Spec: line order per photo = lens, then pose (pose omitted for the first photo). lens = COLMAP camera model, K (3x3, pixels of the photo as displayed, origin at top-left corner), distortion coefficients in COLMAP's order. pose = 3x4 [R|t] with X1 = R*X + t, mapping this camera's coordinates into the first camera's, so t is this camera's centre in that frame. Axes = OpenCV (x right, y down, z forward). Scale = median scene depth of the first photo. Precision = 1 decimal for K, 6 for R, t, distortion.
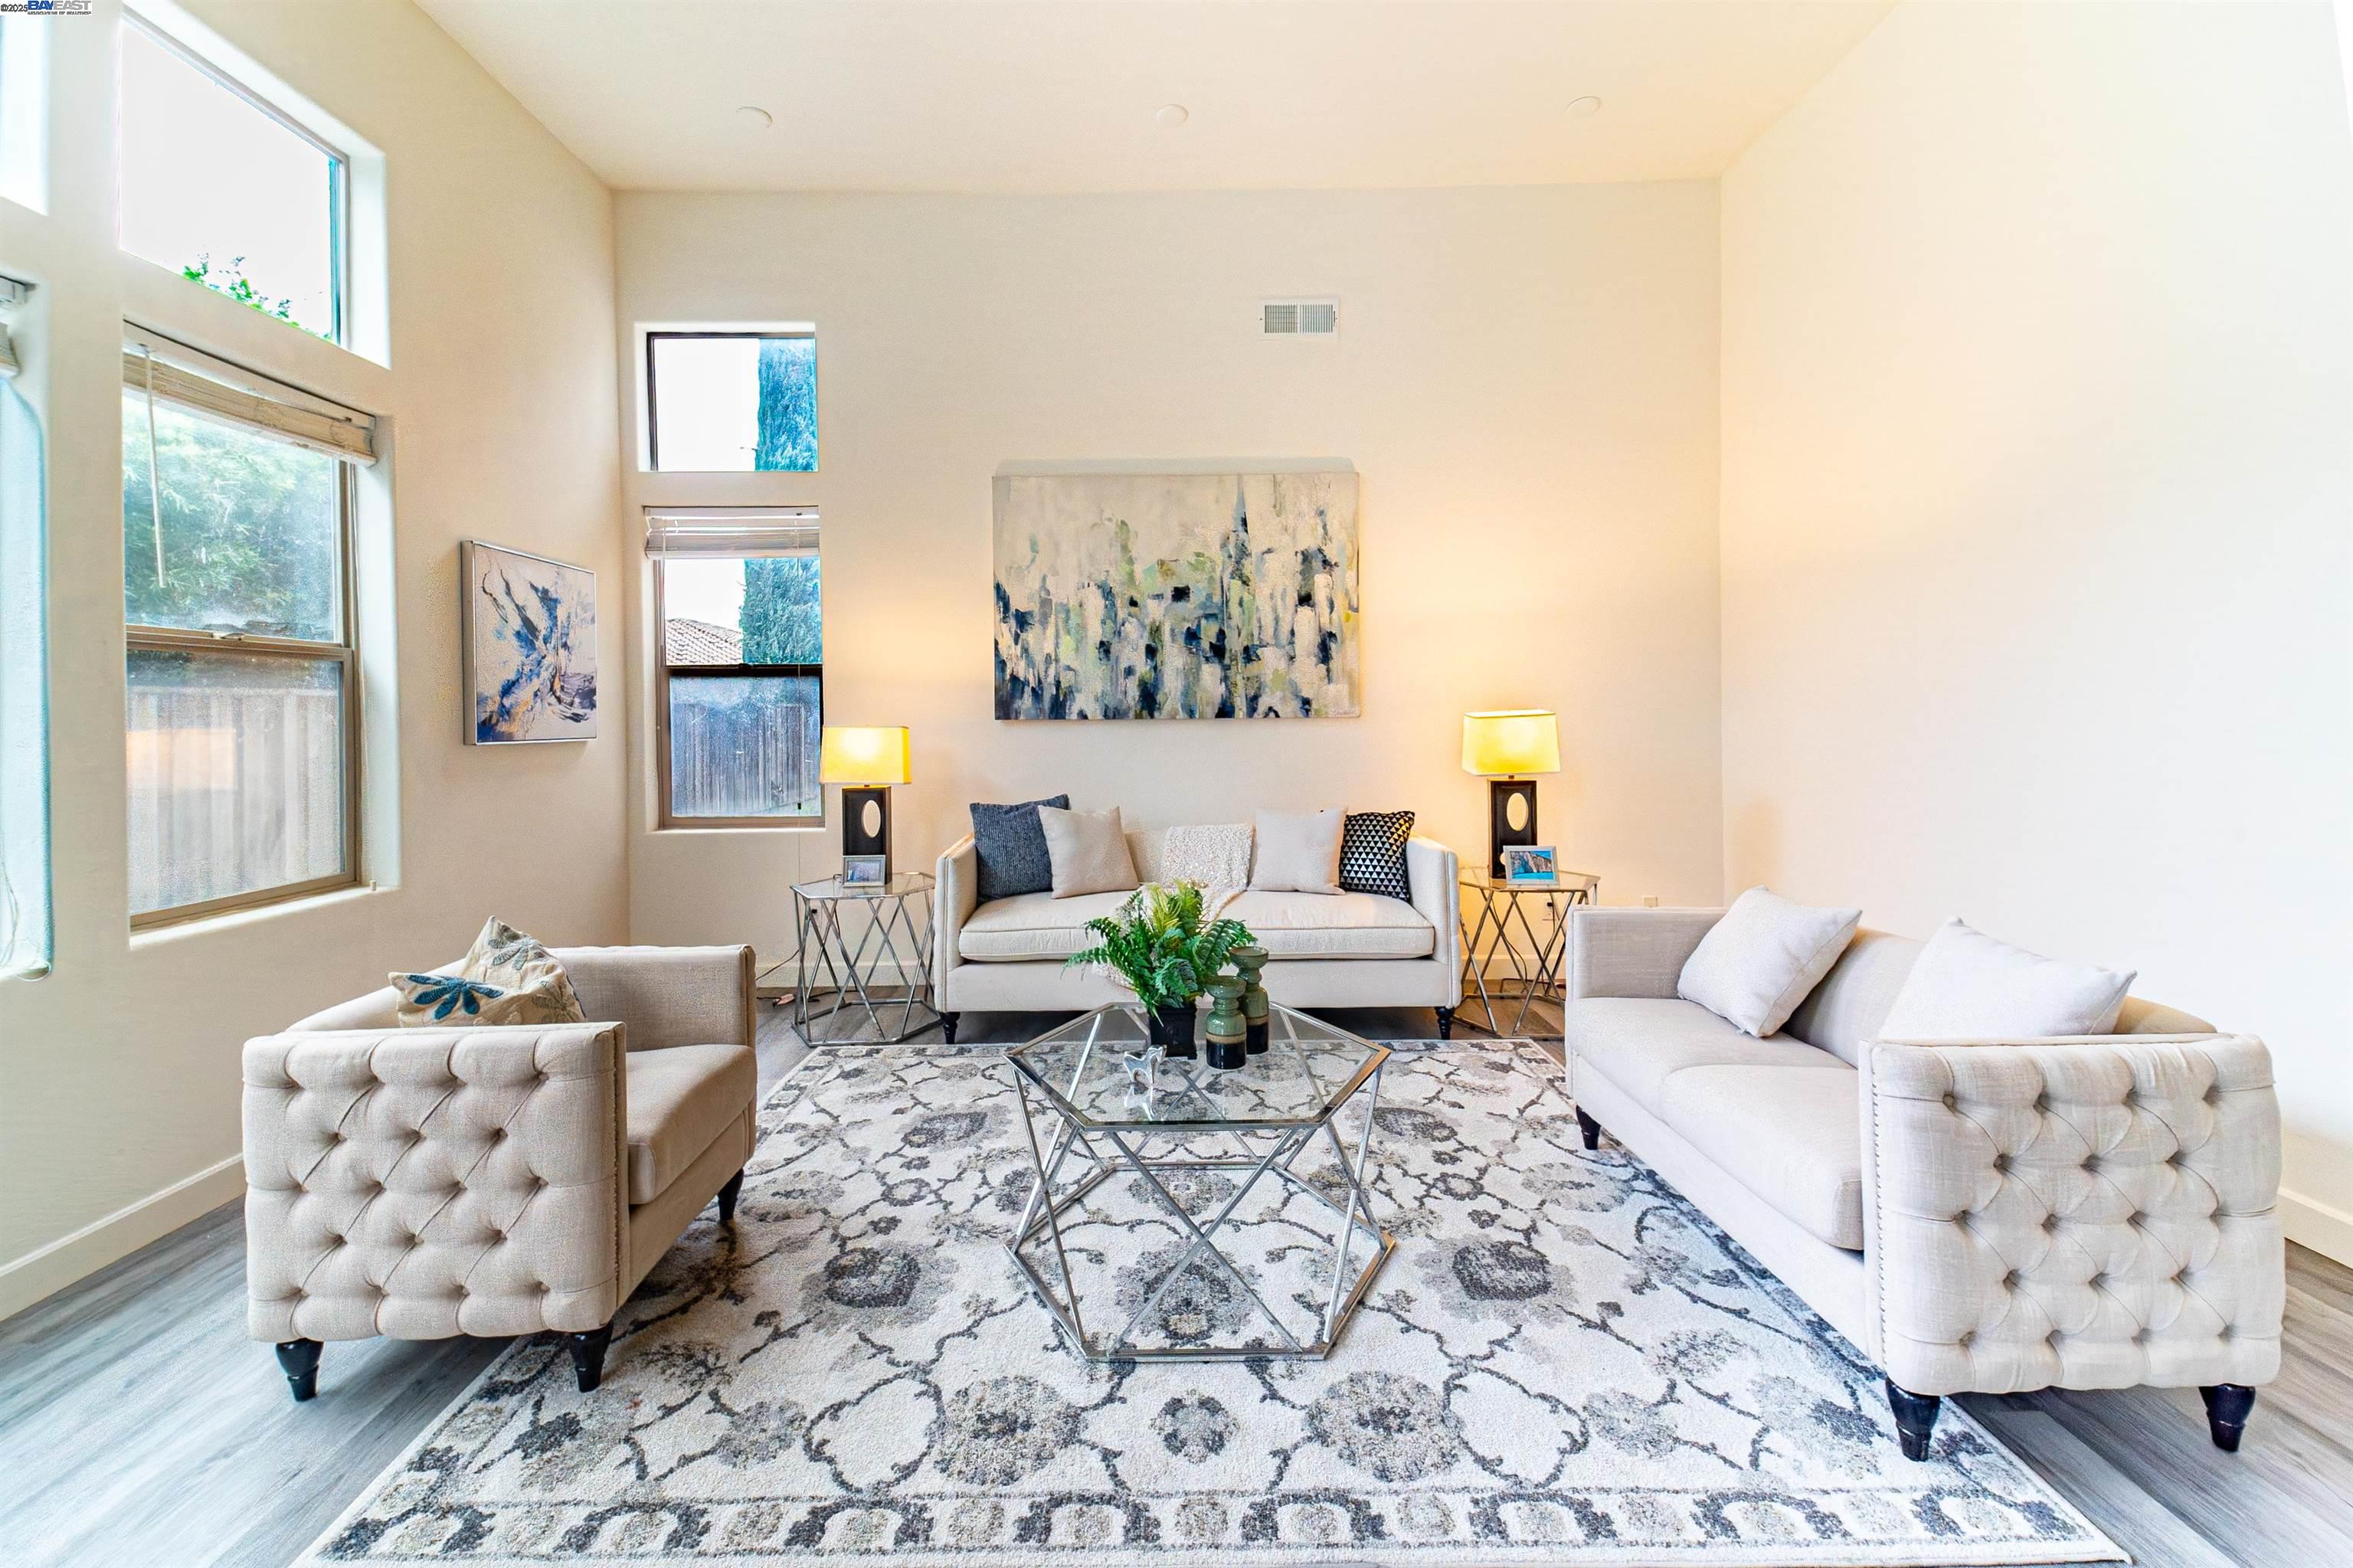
lens RADIAL K [[1011.7, 0, 1180.9], [0, 1011.7, 718.8], [0, 0, 1]] dist [0.022312, -0.002528]
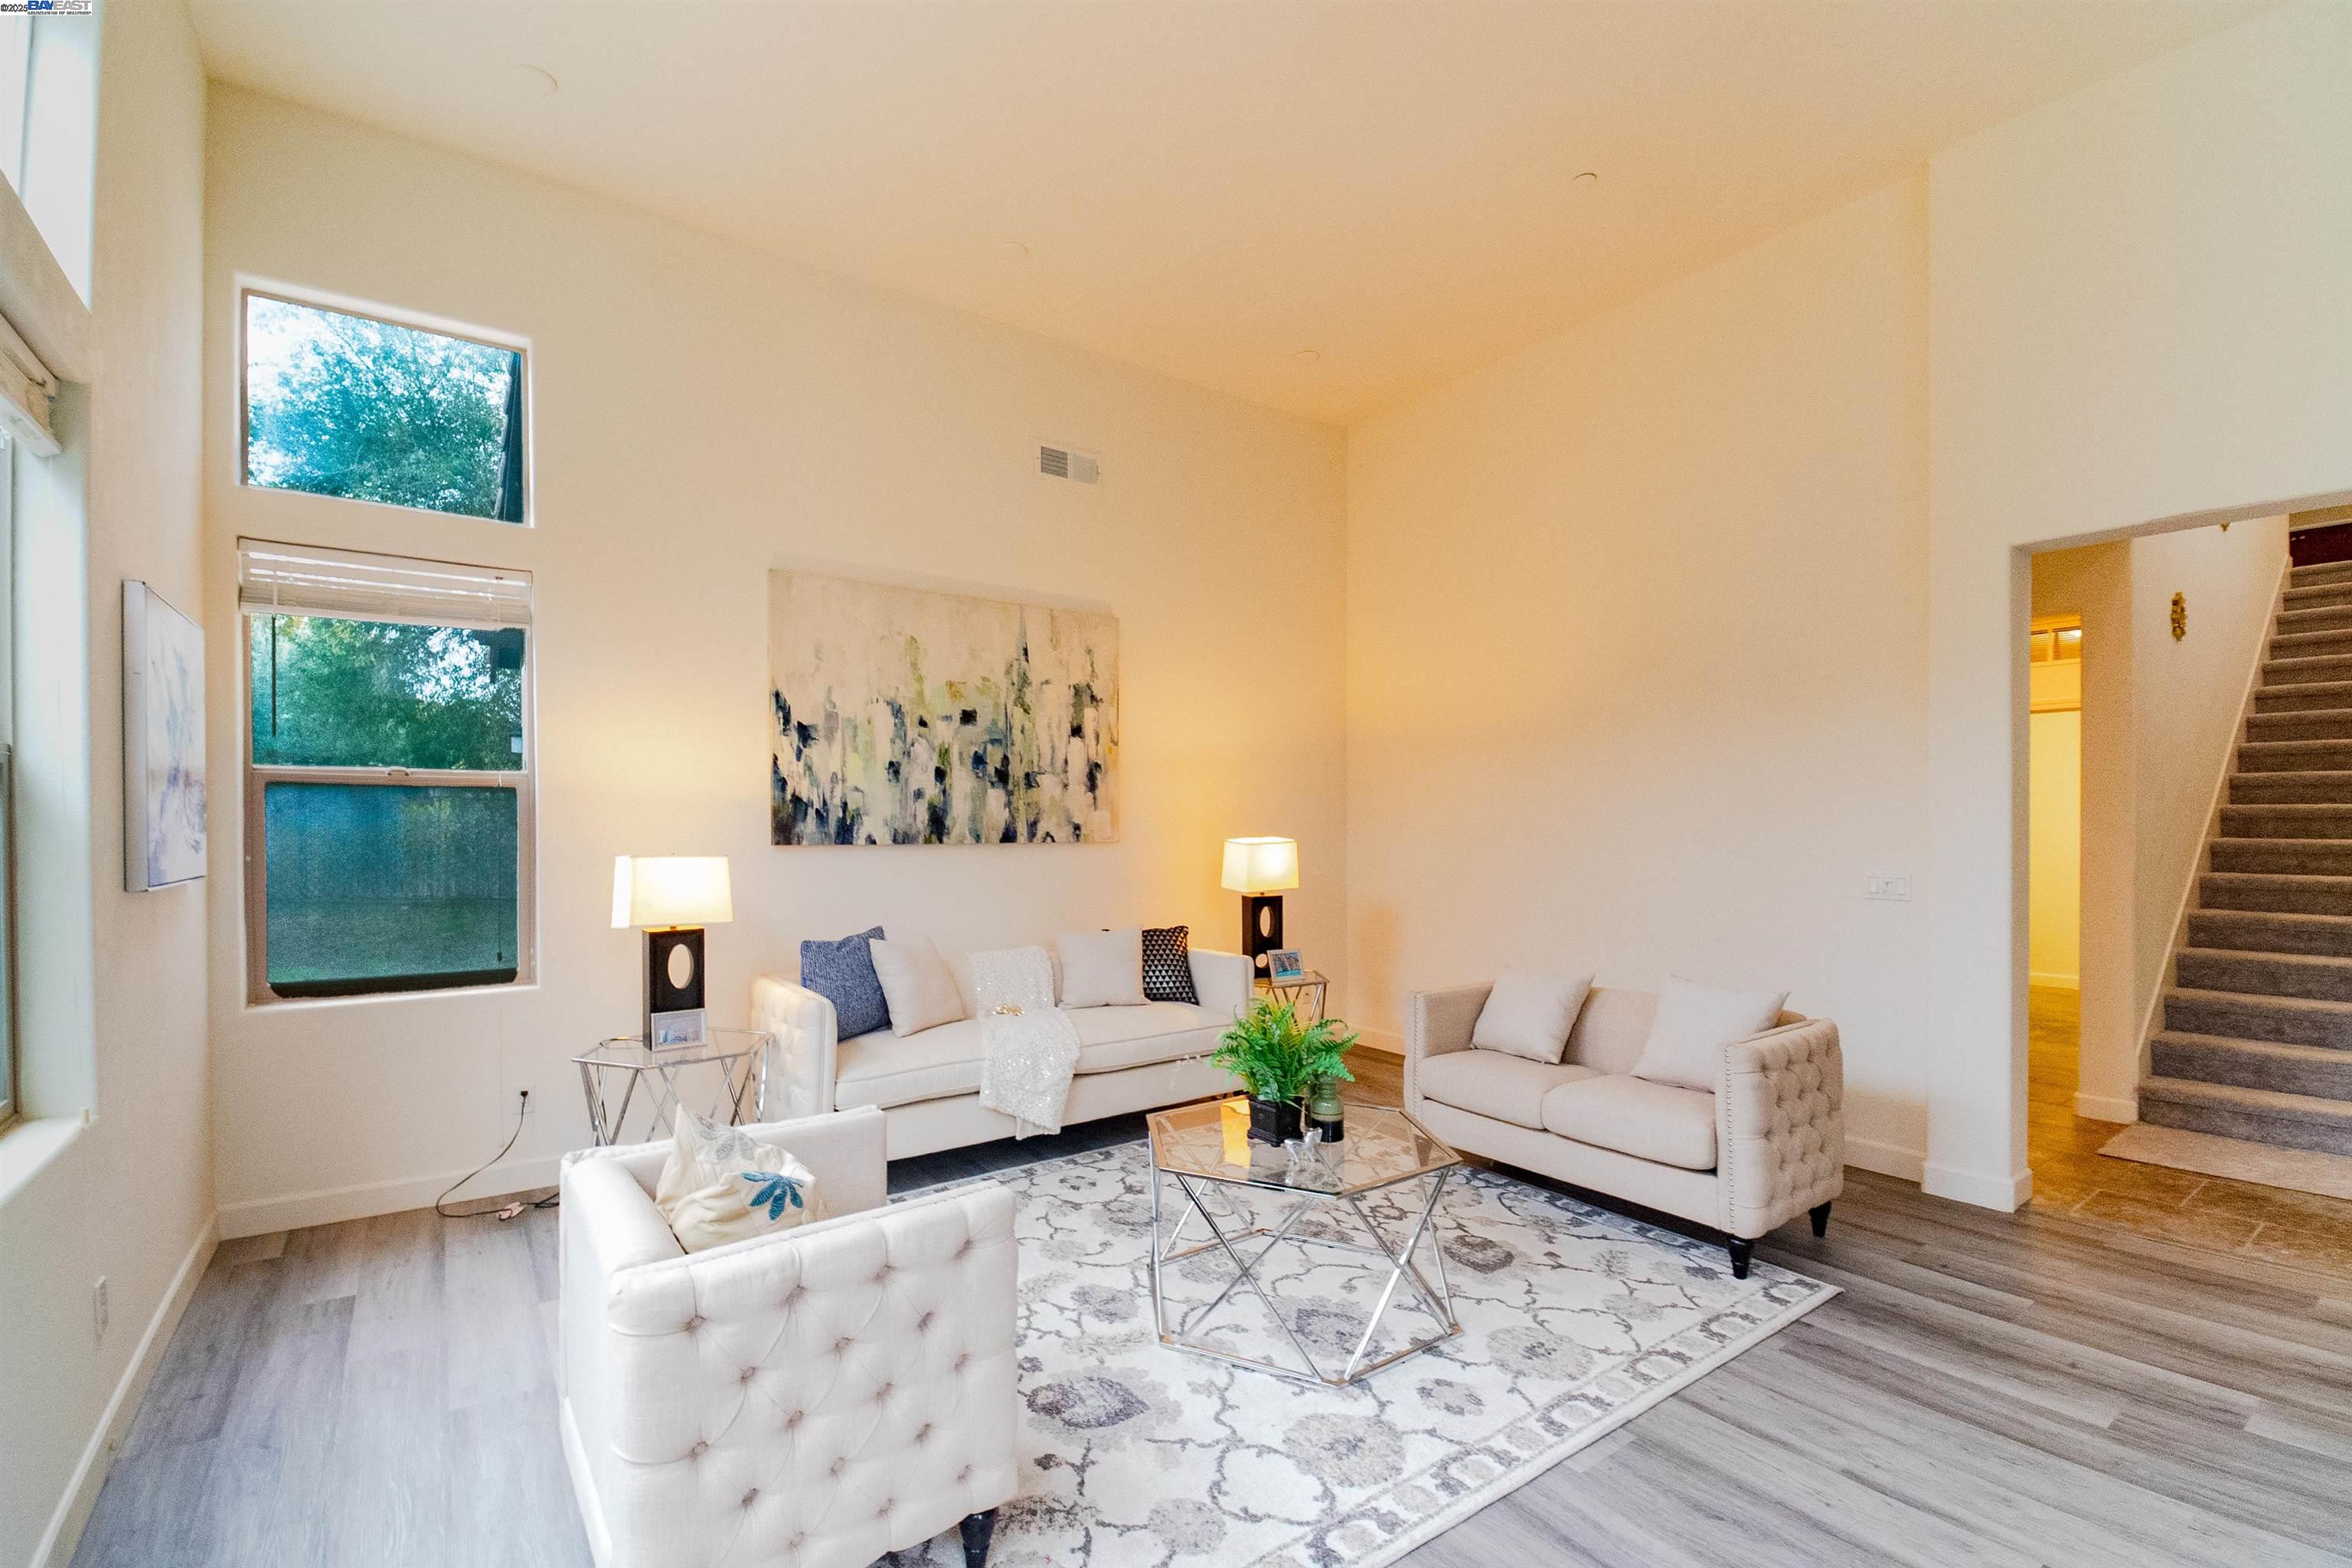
lens RADIAL K [[1016.2, 0, 1266.2], [0, 1016.2, 816.1], [0, 0, 1]] dist [0.021991, -0.000208]
pose [[0.801487, 0.016244, 0.597791, -0.402330], [-0.007463, 0.999825, -0.017162, -0.013327], [-0.597965, 0.009294, 0.801468, 0.031447]]
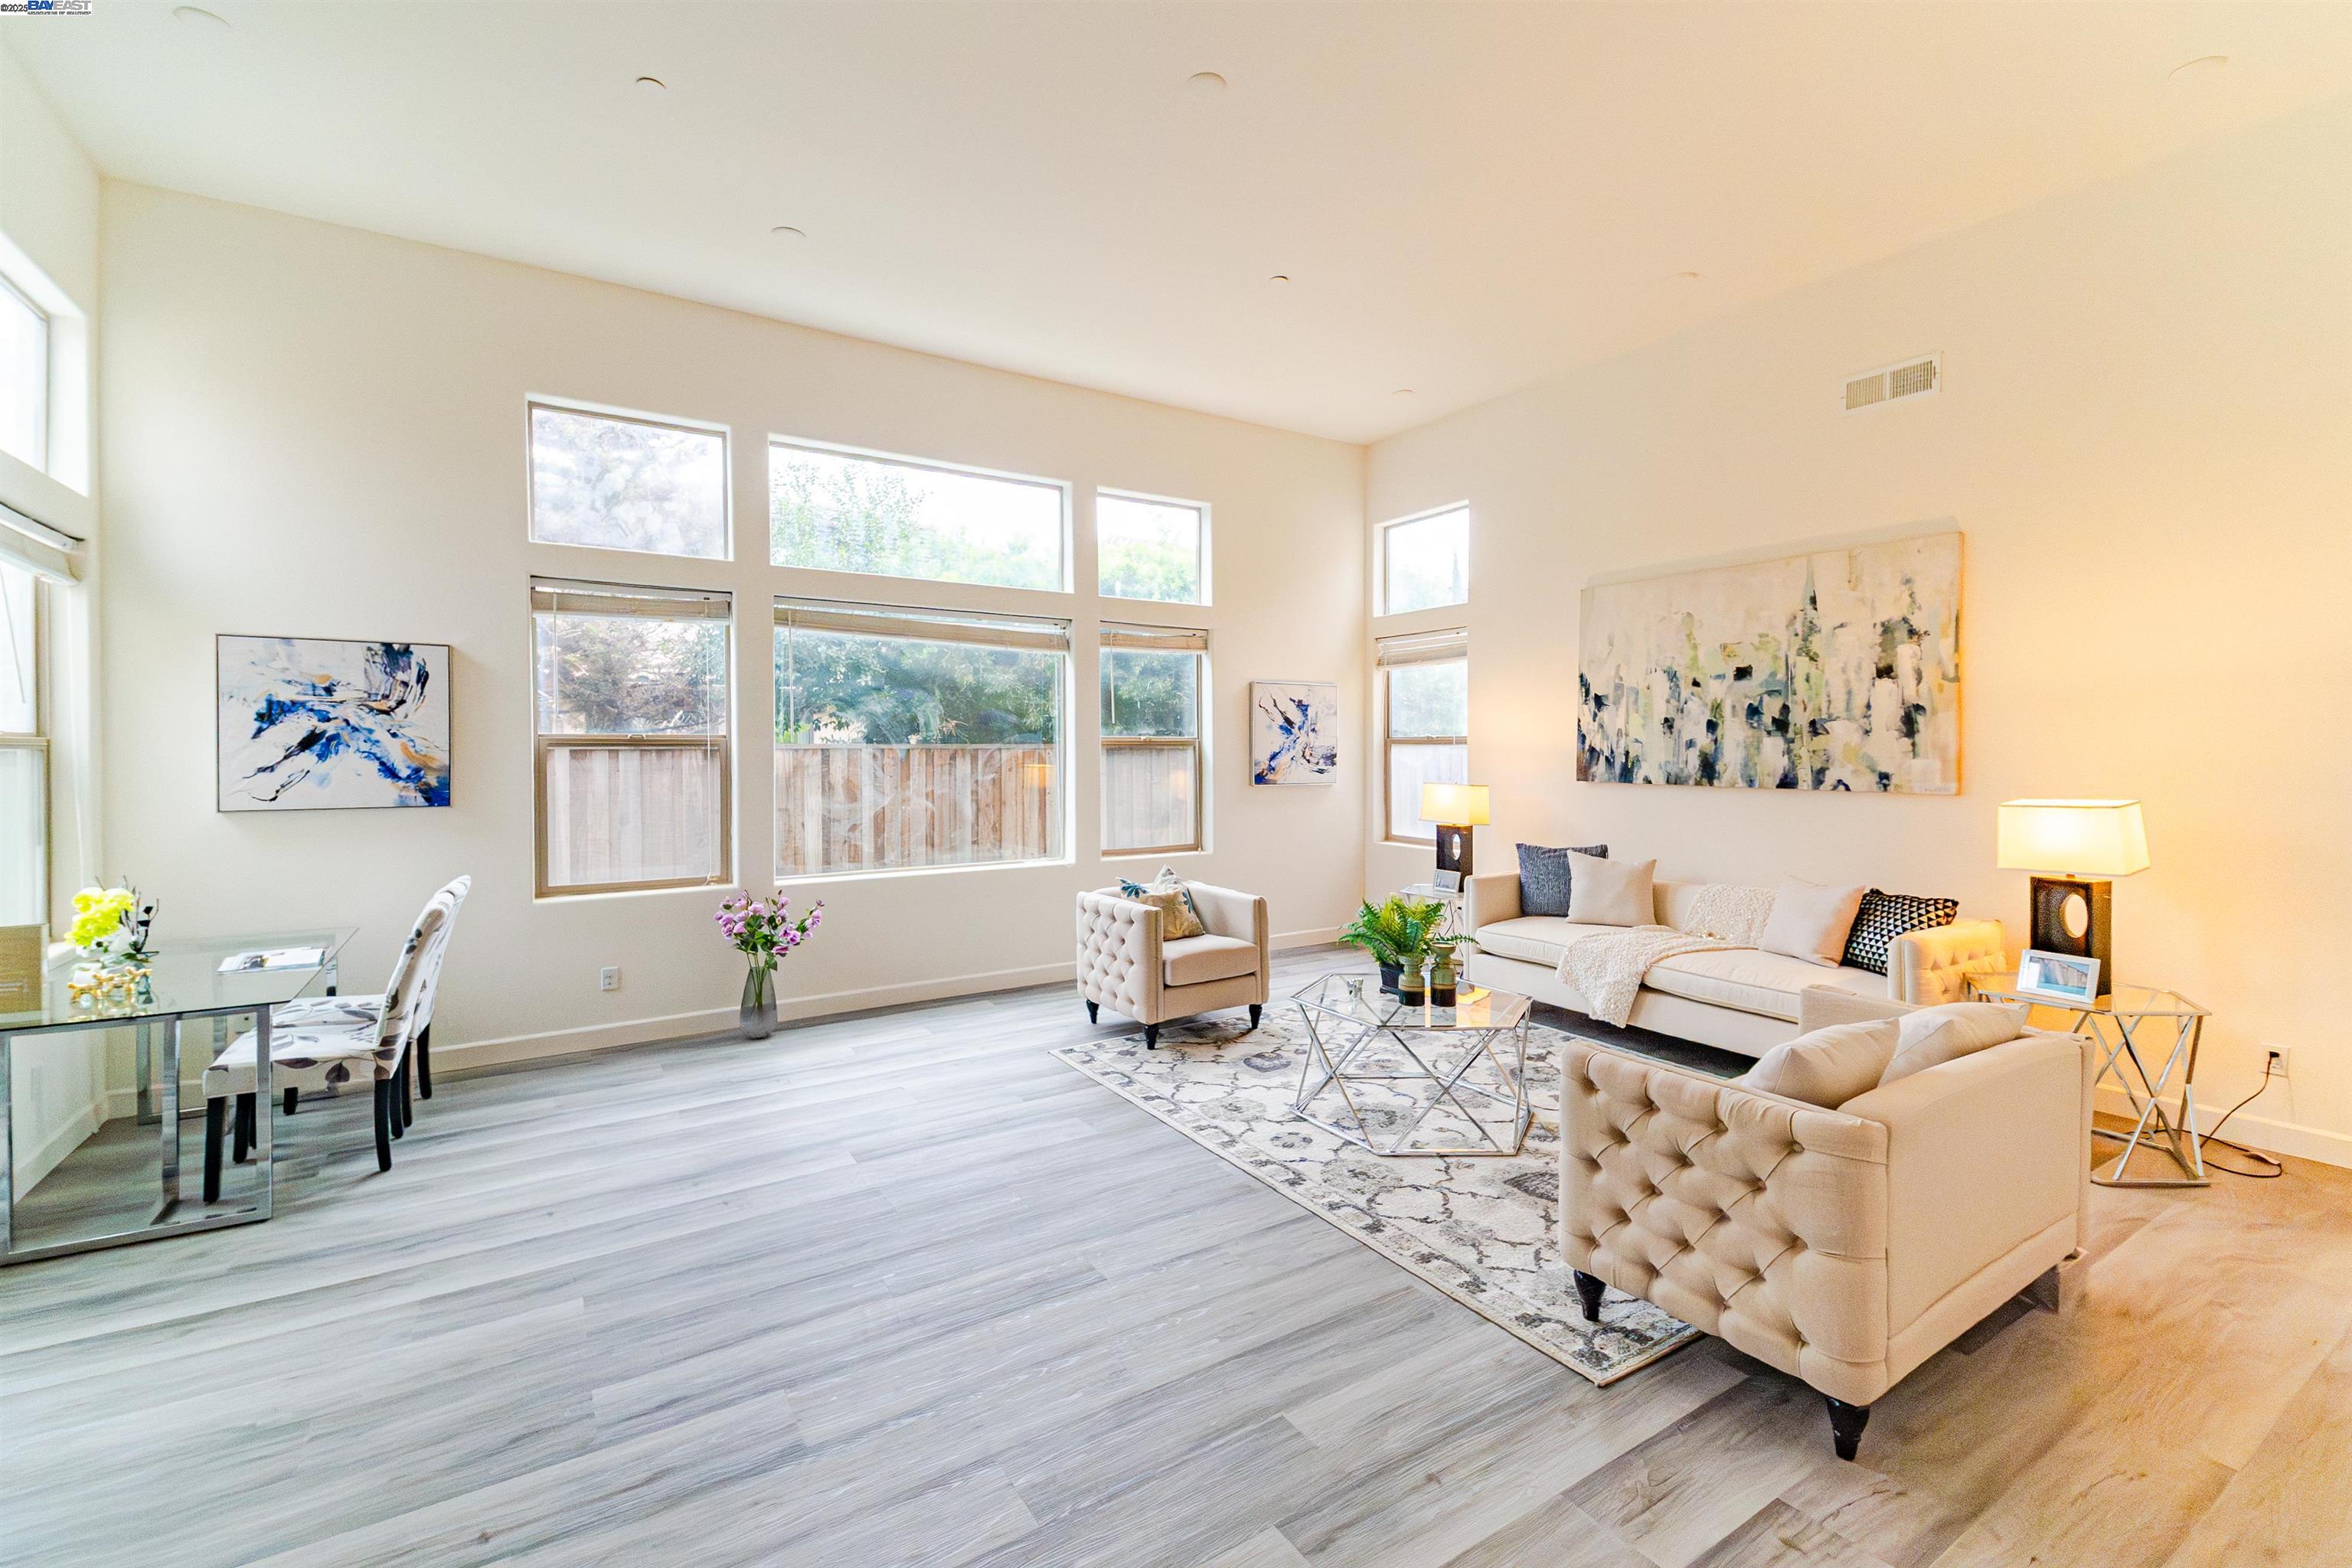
lens RADIAL K [[1011.2, 0, 1154.3], [0, 1011.2, 741.1], [0, 0, 1]] dist [0.022312, -0.002528]
pose [[0.528238, 0.010367, -0.849033, 0.670882], [-0.011578, 0.999920, 0.005005, -0.053851], [0.849018, 0.007187, 0.528316, -0.139558]]
